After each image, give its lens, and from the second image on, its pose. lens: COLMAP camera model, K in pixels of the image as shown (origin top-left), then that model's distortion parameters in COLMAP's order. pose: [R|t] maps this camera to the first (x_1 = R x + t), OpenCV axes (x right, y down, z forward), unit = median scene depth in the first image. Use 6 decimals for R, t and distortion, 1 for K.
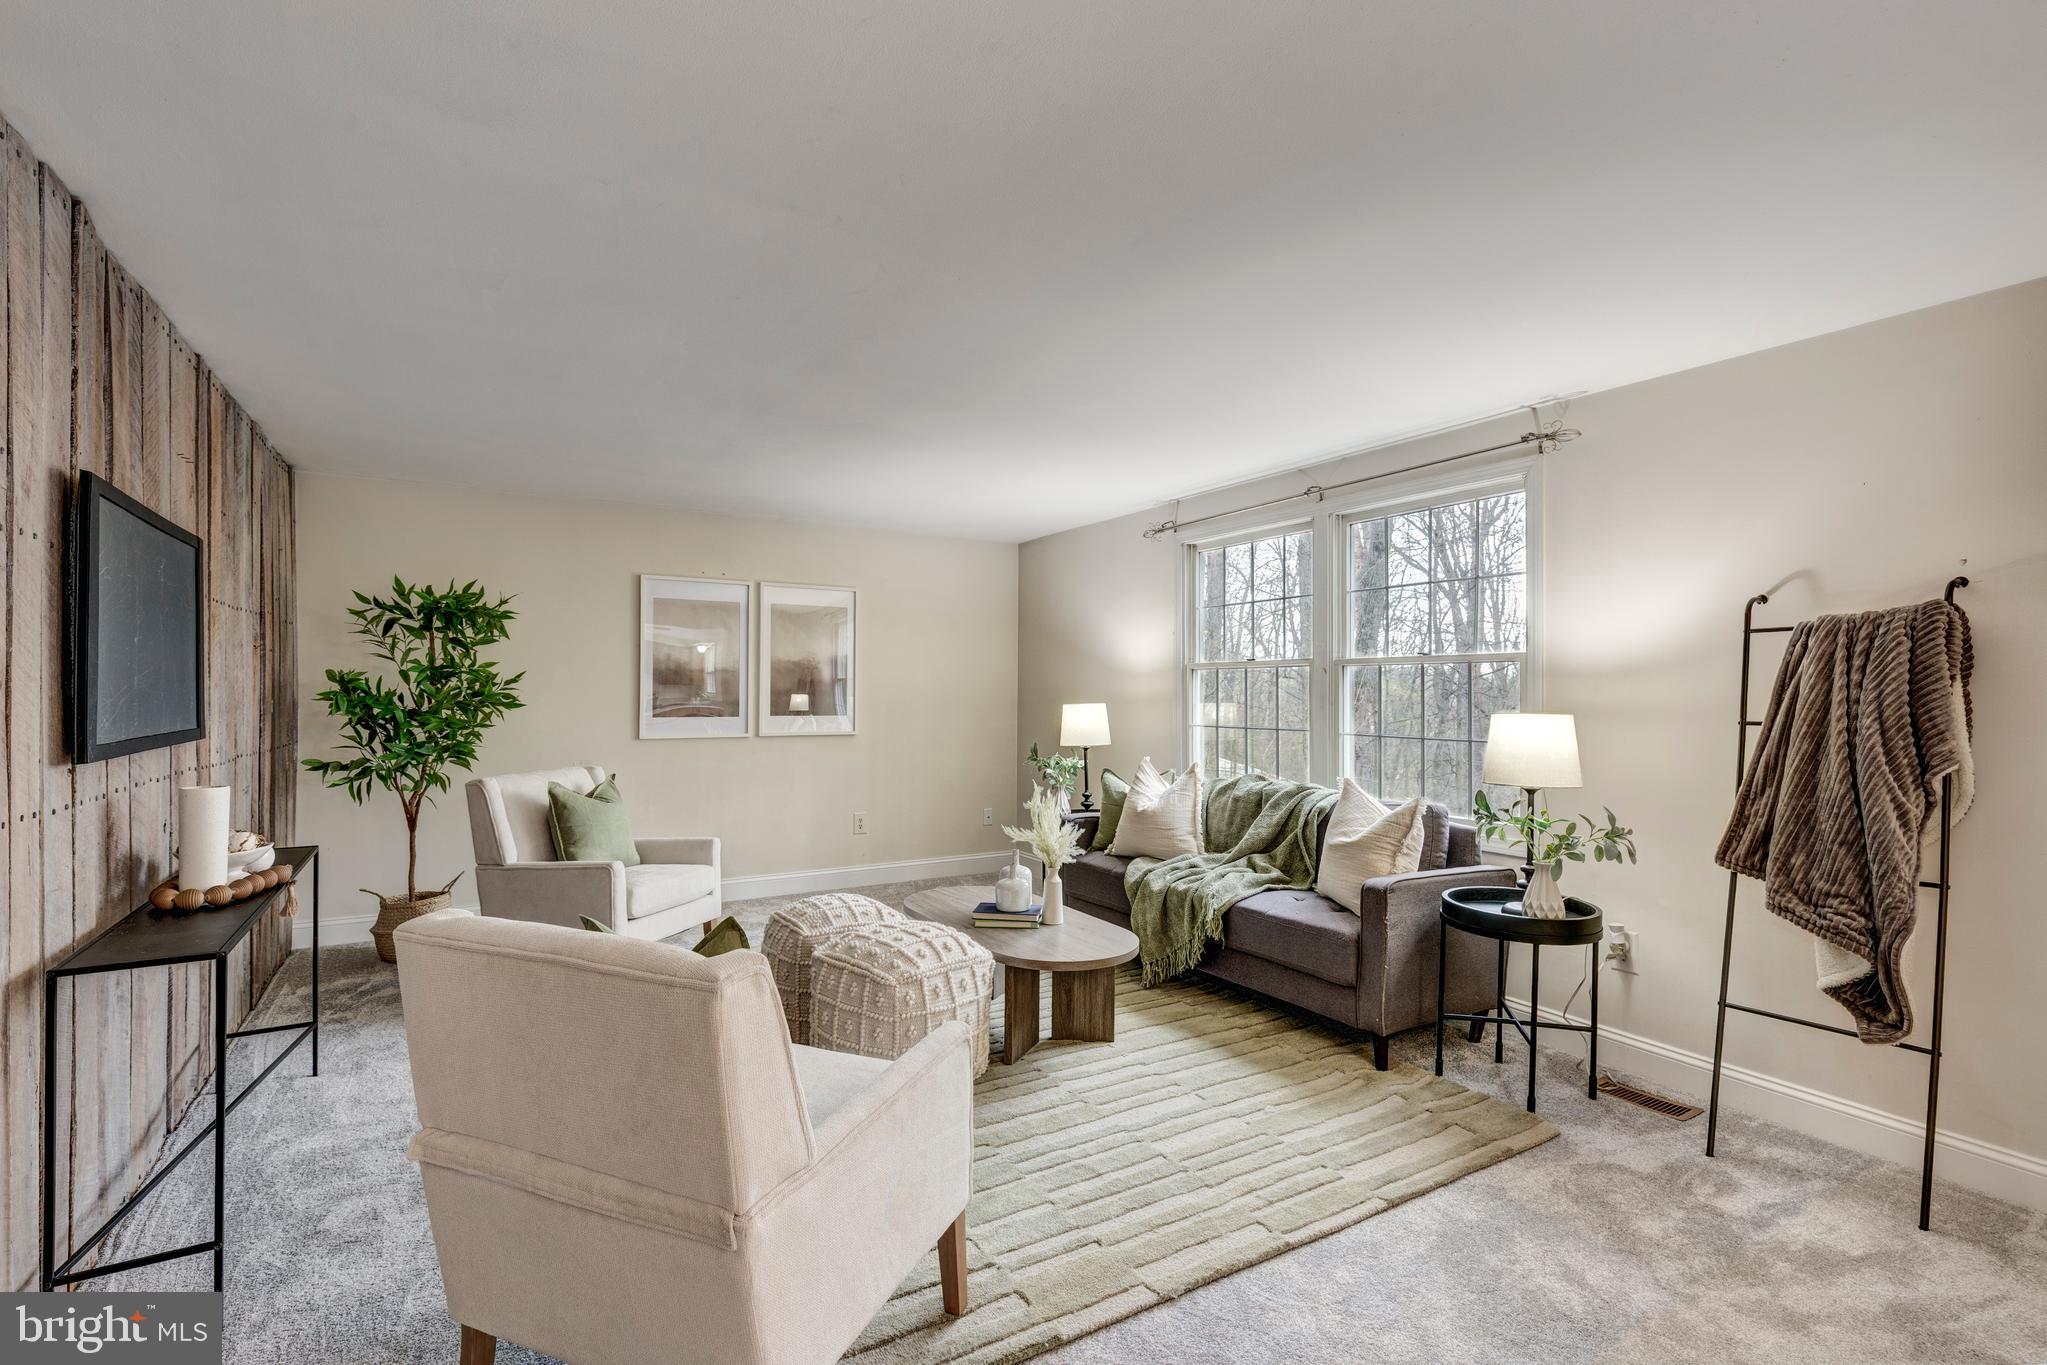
lens RADIAL K [[942.5, 0, 1021.2], [0, 942.5, 693.5], [0, 0, 1]] dist [0.003286, 0.000399]
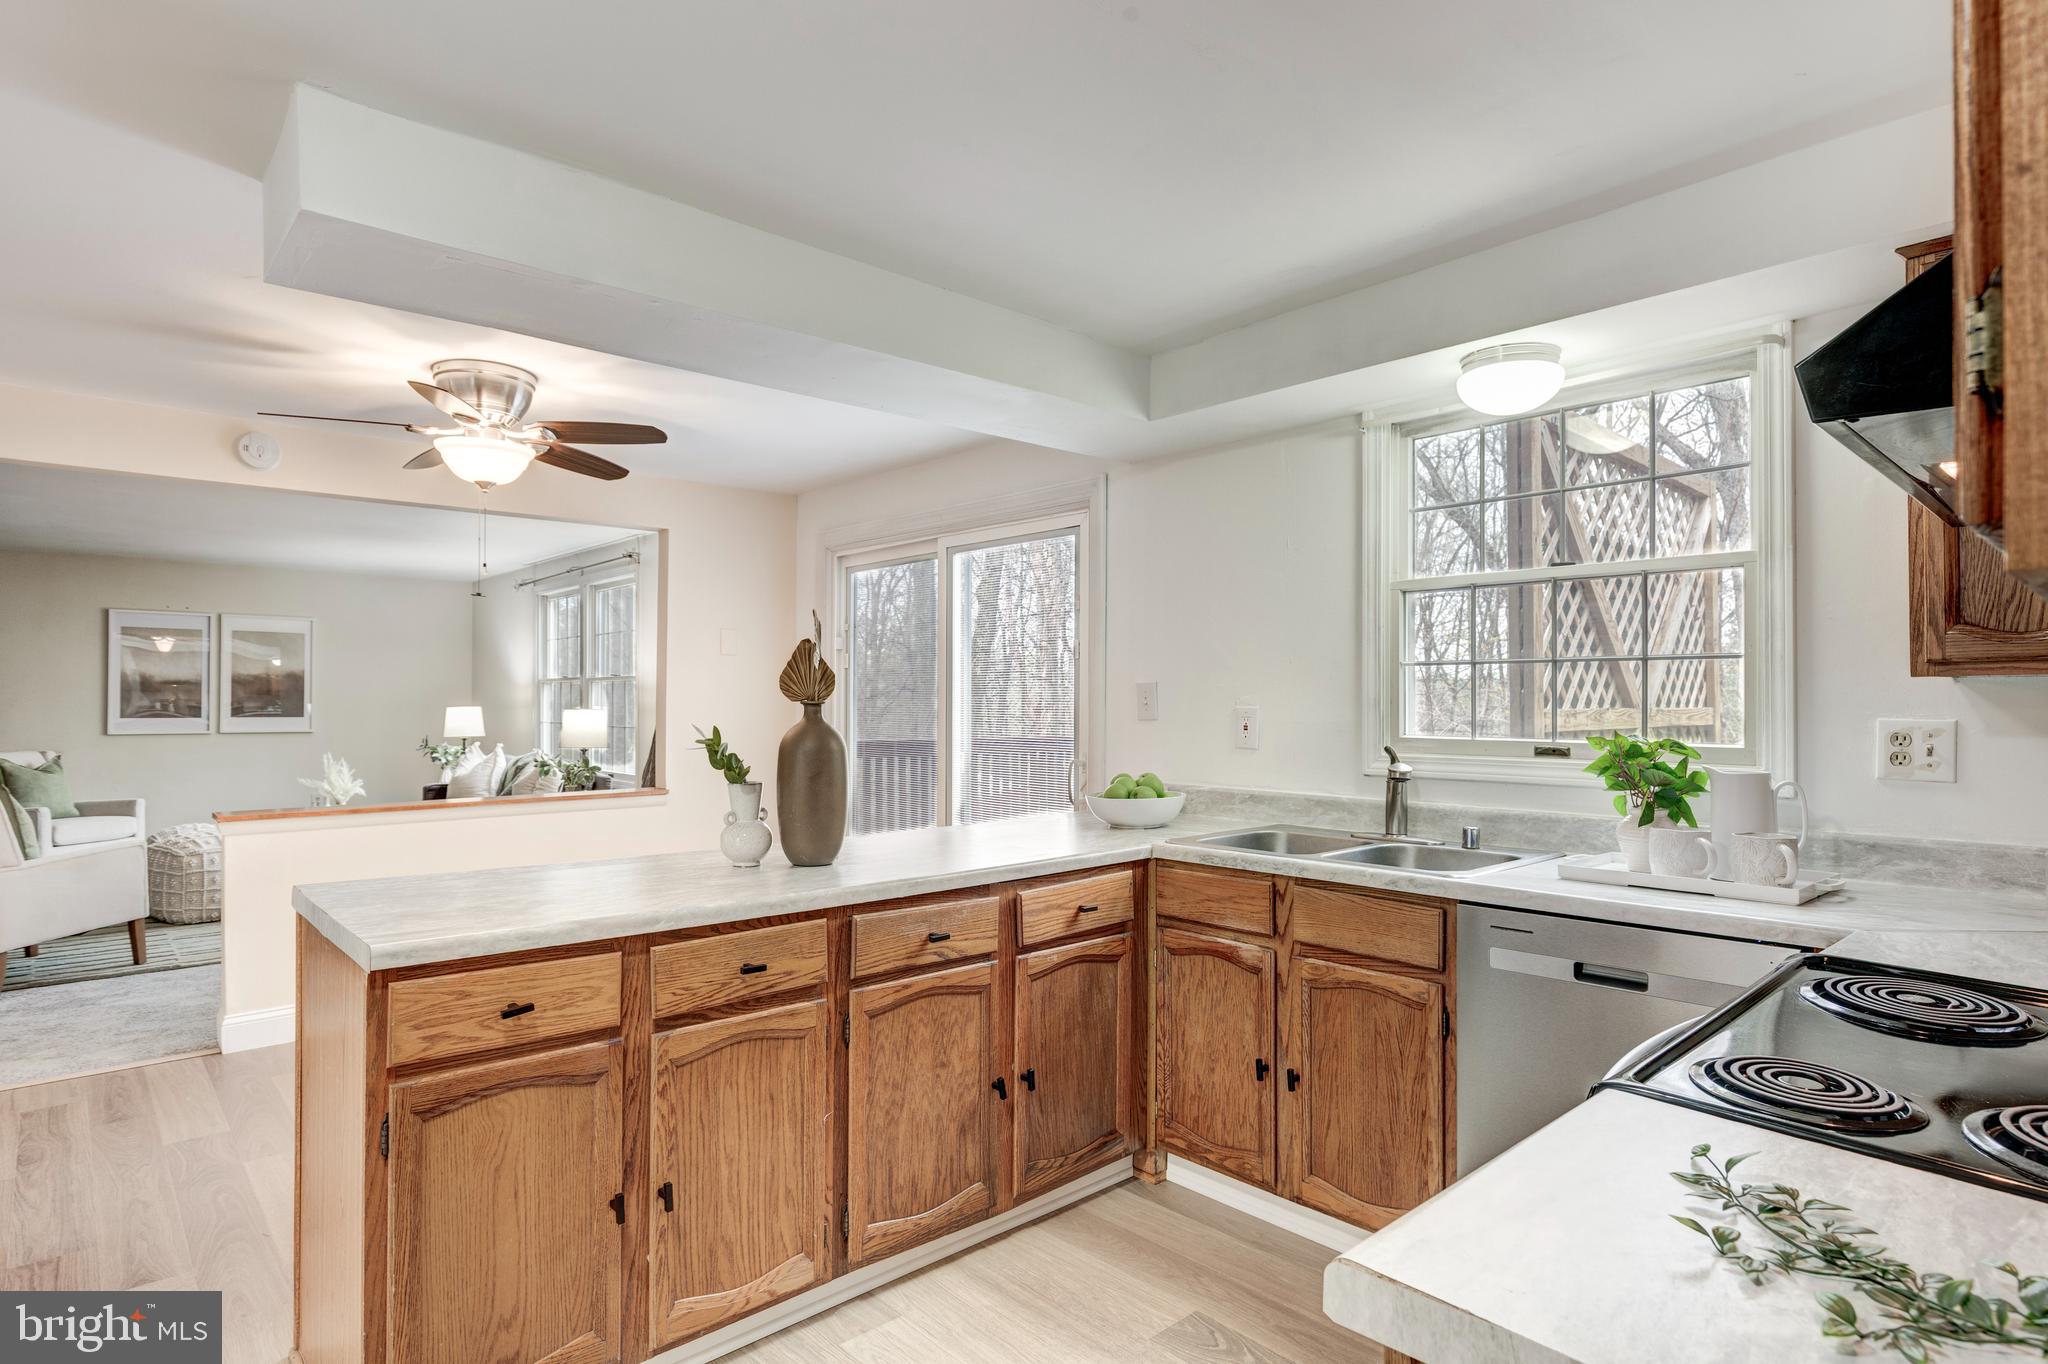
lens RADIAL K [[1085.9, 0, 1015.7], [0, 1085.9, 693.3], [0, 0, 1]] dist [-0.002675, -0.000203]
pose [[0.981333, 0.000736, 0.192317, 0.687228], [0.000989, 0.999960, -0.008877, 0.007034], [-0.192316, 0.008901, 0.981293, -0.910929]]
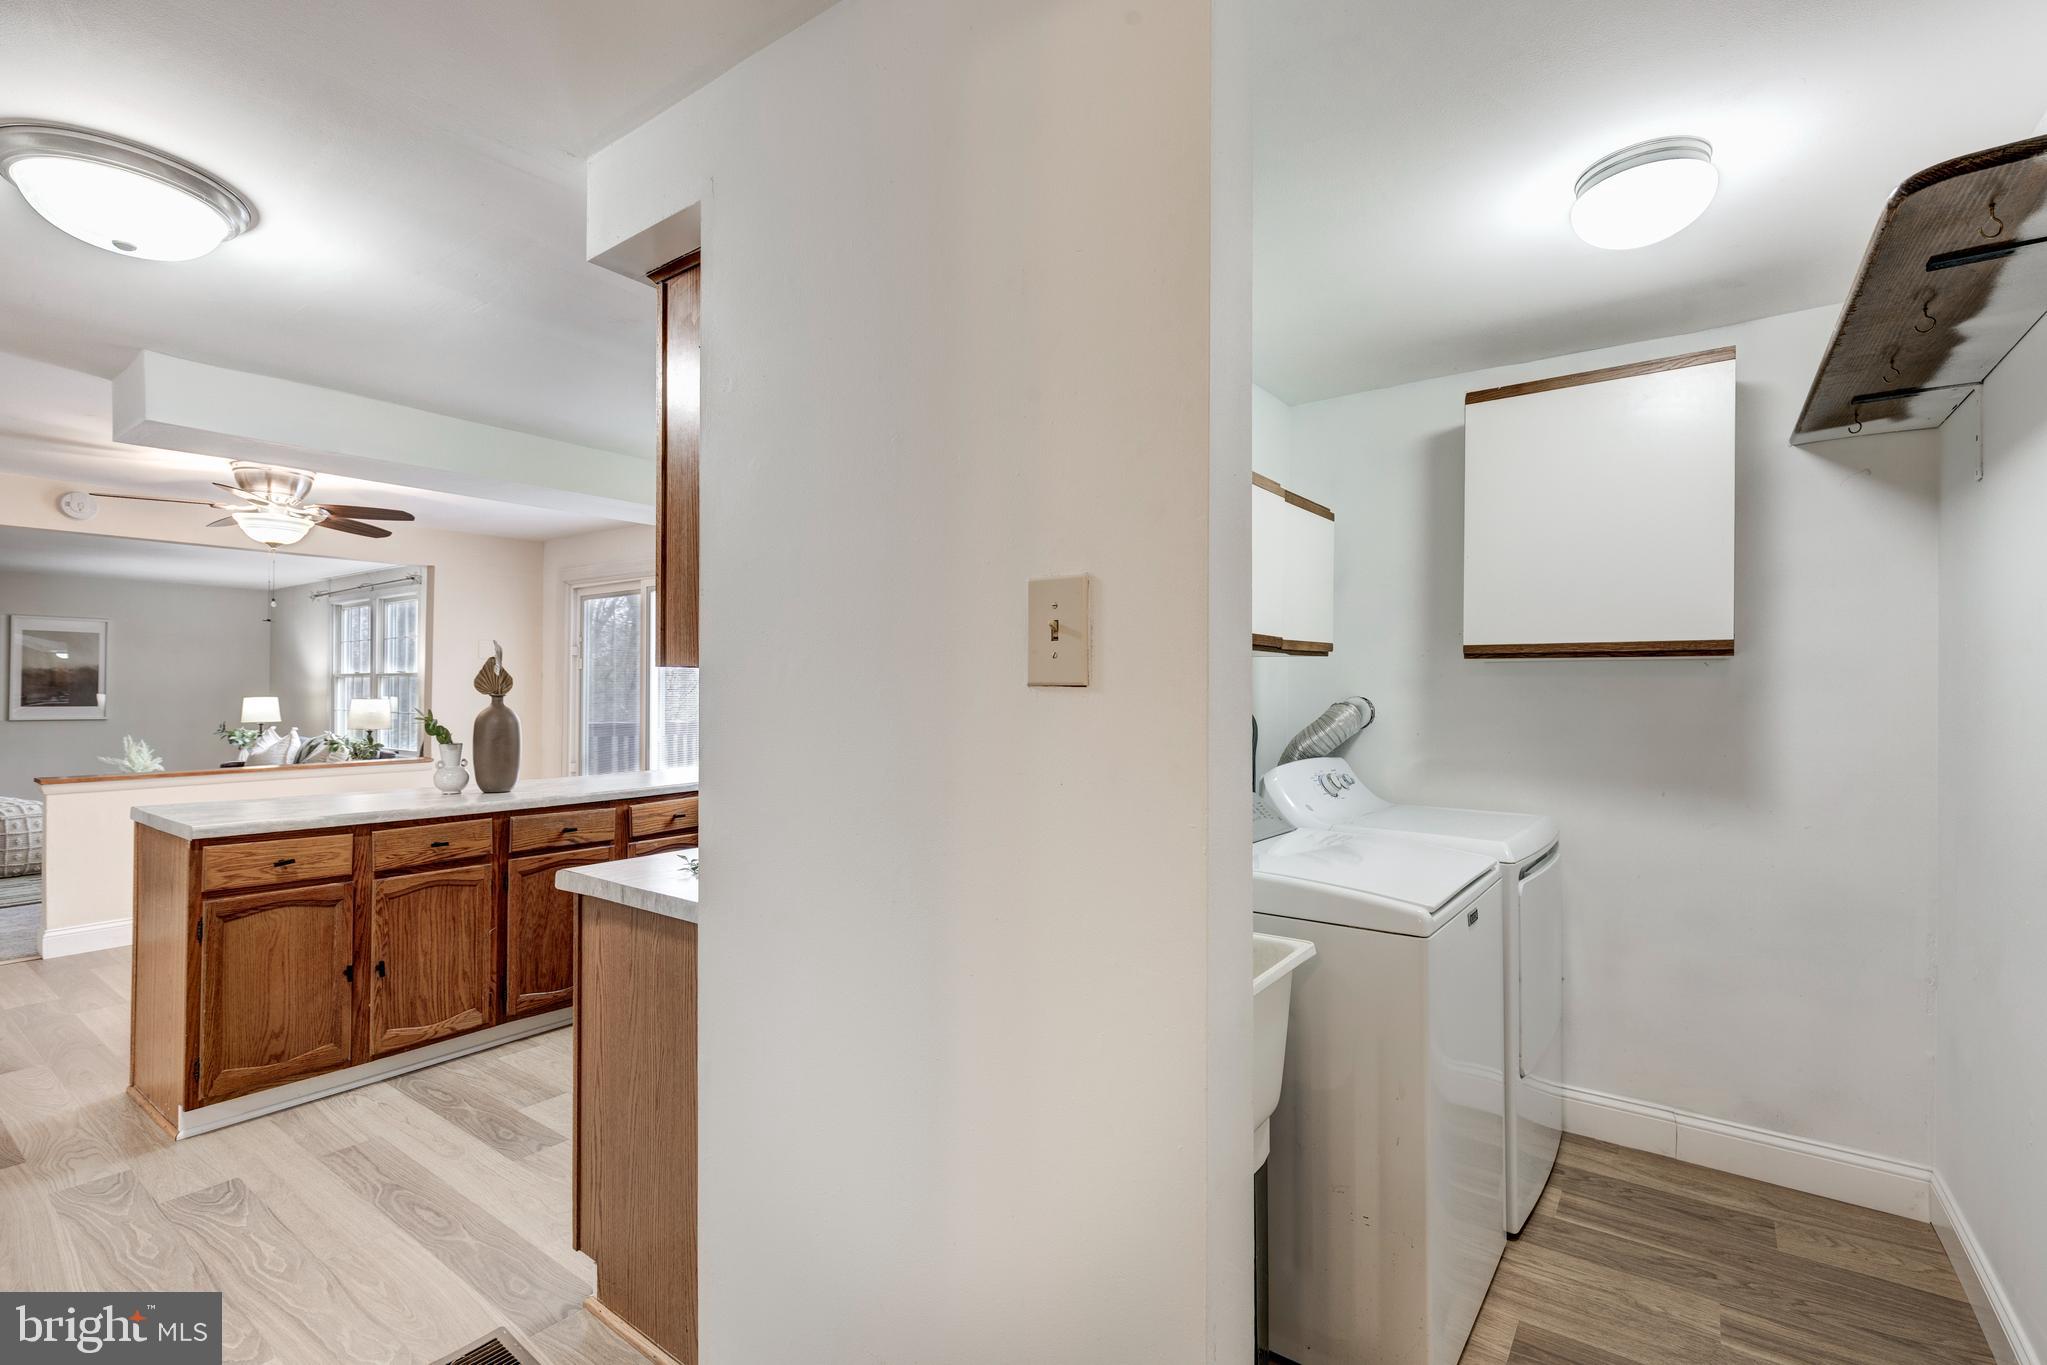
lens RADIAL K [[923.2, 0, 1023.5], [0, 923.2, 682.5], [0, 0, 1]] dist [0.003090, 0.000258]
pose [[0.917294, 0.004667, 0.398183, 0.797940], [0.000162, 0.999927, -0.012094, 0.005681], [-0.398210, 0.011158, 0.917226, -1.273778]]
